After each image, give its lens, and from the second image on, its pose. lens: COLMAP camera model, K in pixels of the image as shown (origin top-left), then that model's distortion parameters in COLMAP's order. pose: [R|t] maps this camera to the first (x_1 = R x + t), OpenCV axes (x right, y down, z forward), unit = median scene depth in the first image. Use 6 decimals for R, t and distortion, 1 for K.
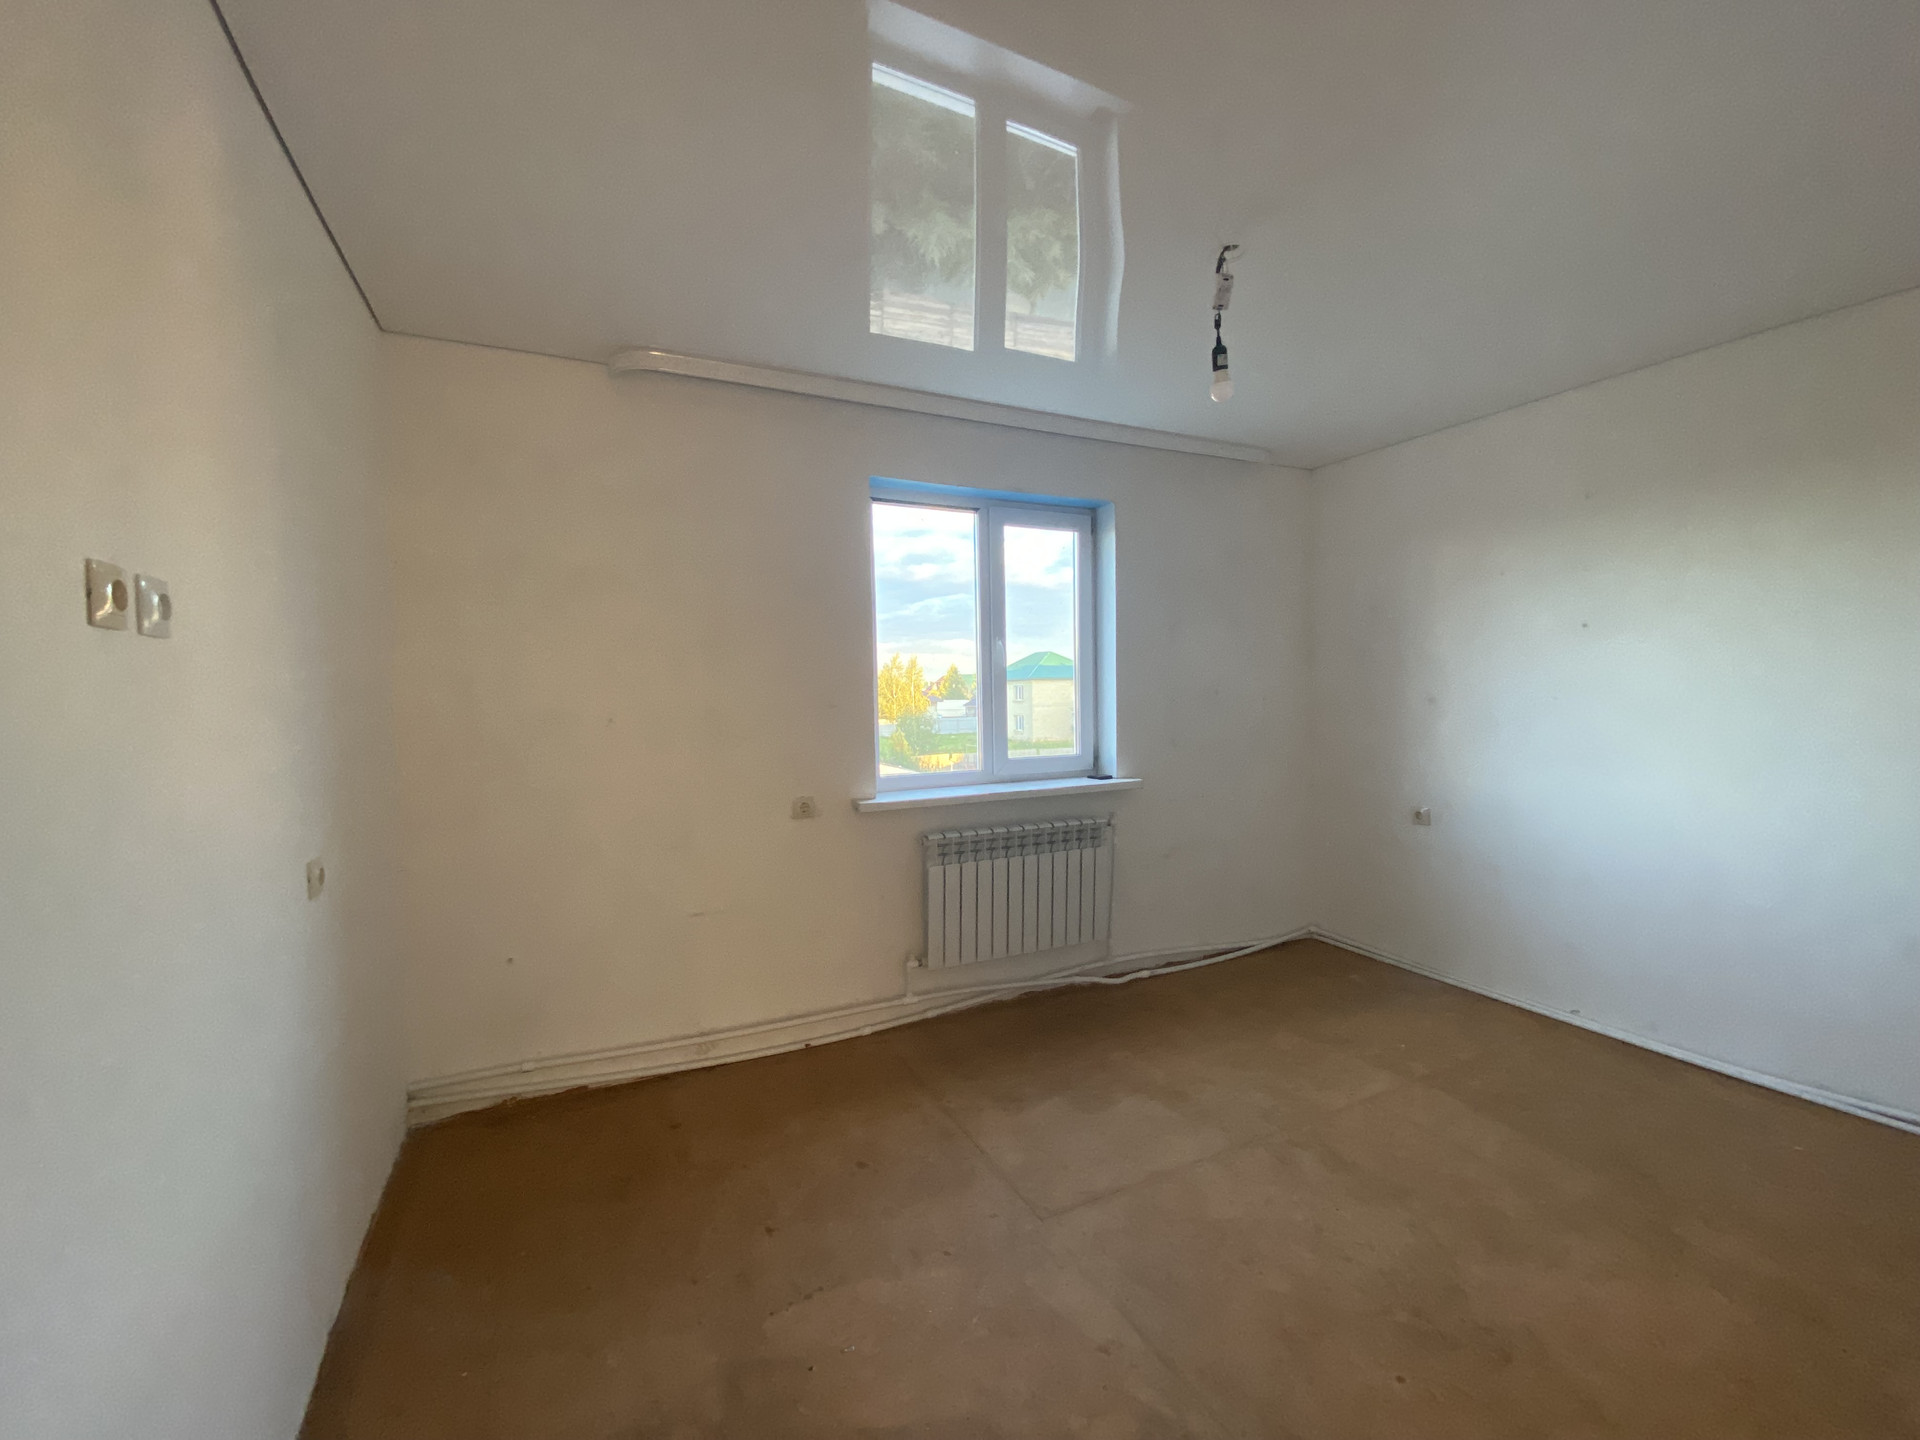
lens RADIAL K [[779.4, 0, 957.2], [0, 779.4, 718.7], [0, 0, 1]] dist [0.020448, -0.020354]
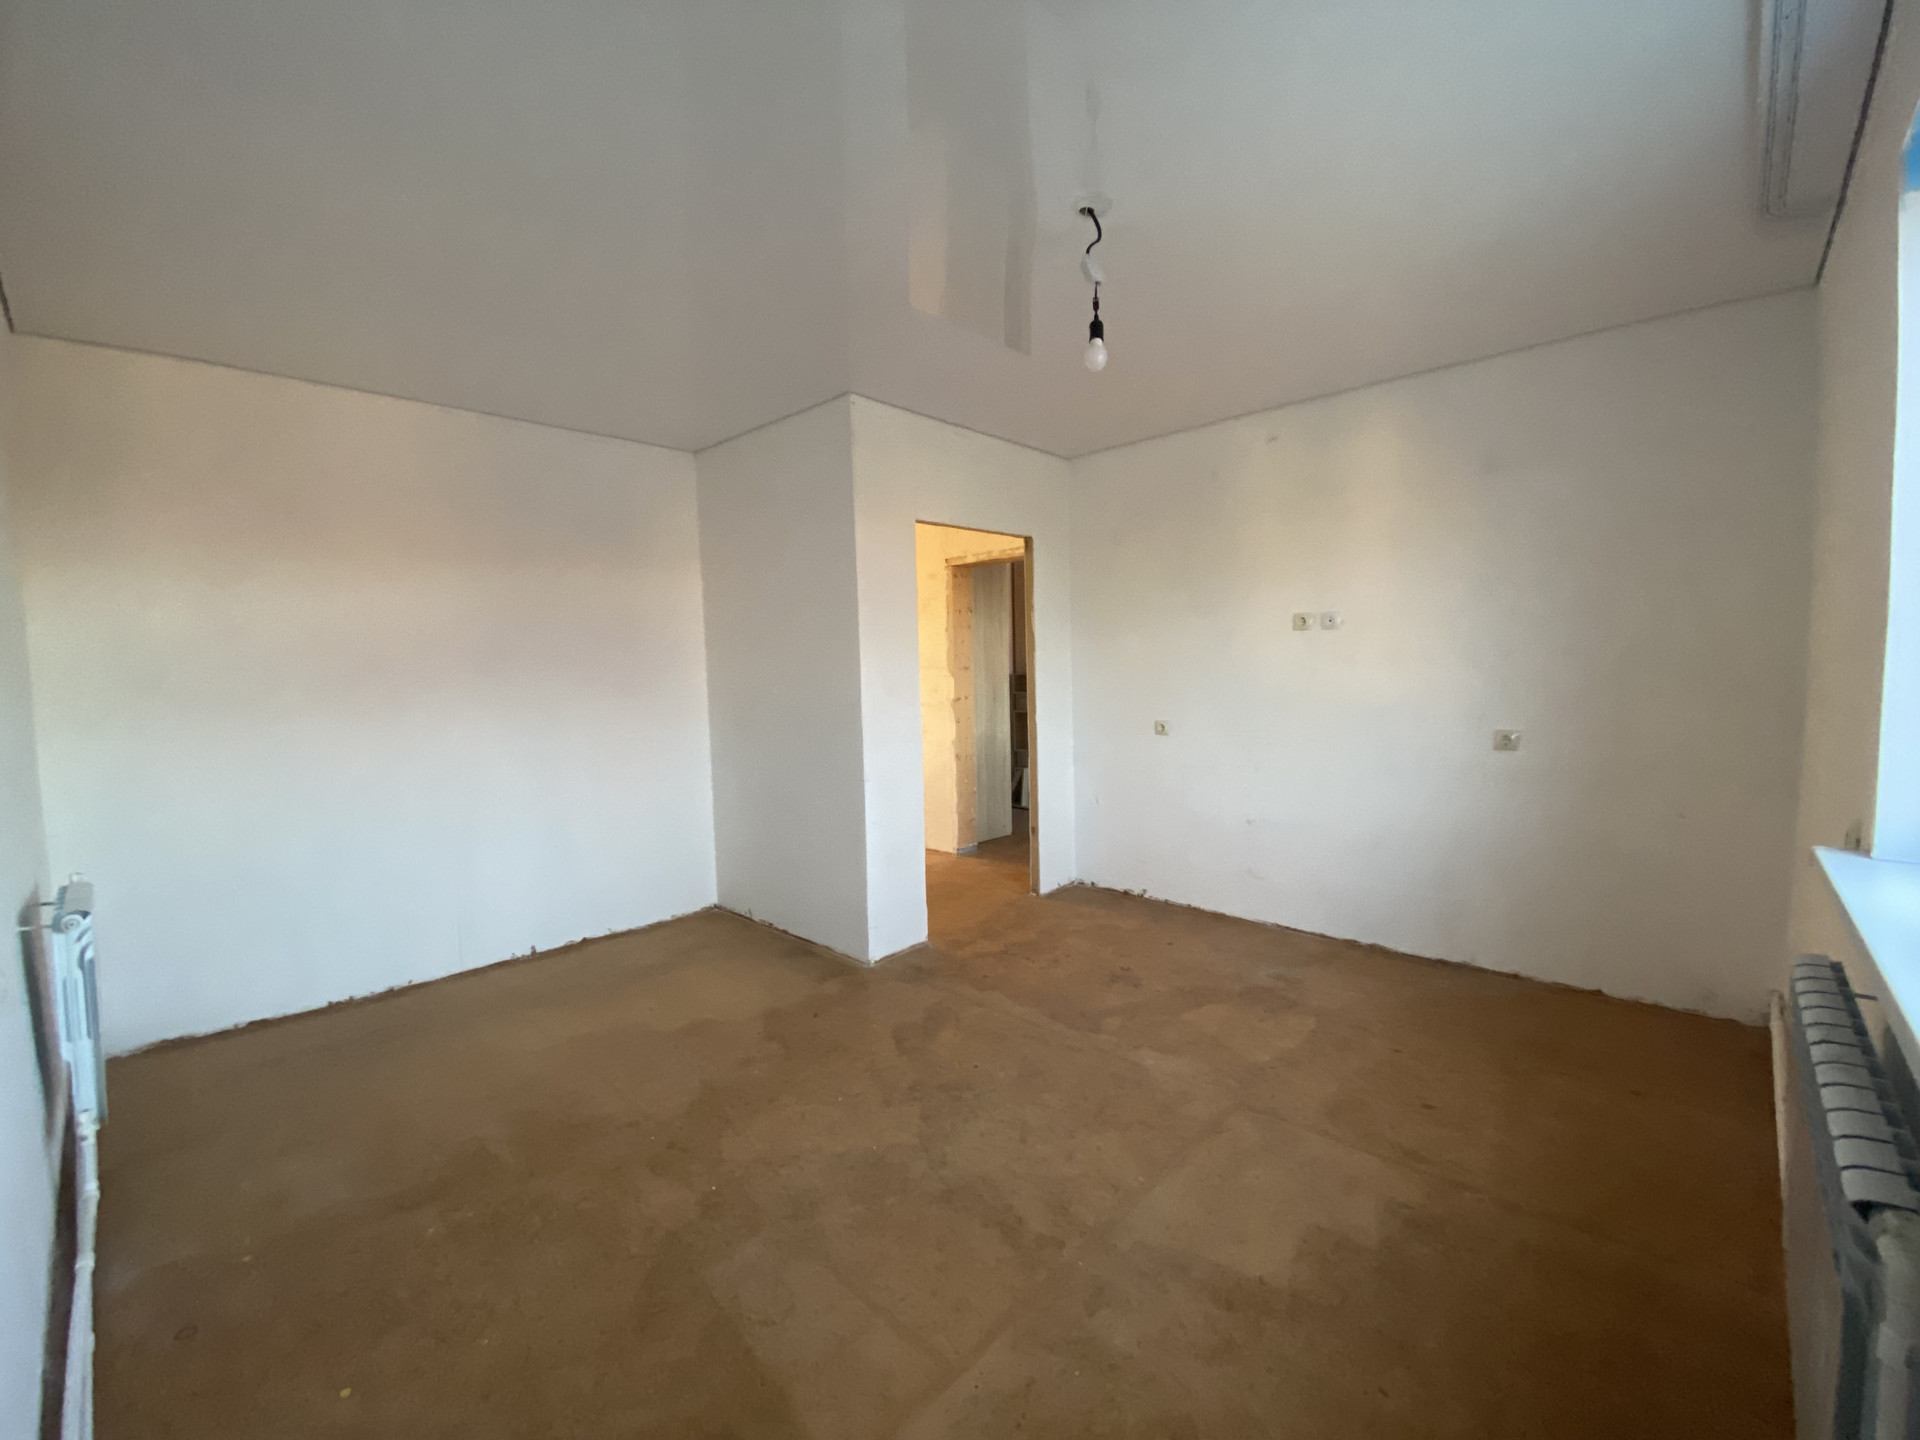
lens RADIAL K [[779.4, 0, 957.2], [0, 779.4, 718.7], [0, 0, 1]] dist [0.020448, -0.020354]
pose [[-0.932966, 0.060895, -0.354777, 0.895422], [0.023397, 0.993761, 0.109045, -0.067644], [0.359204, 0.093434, -0.928570, 1.921207]]
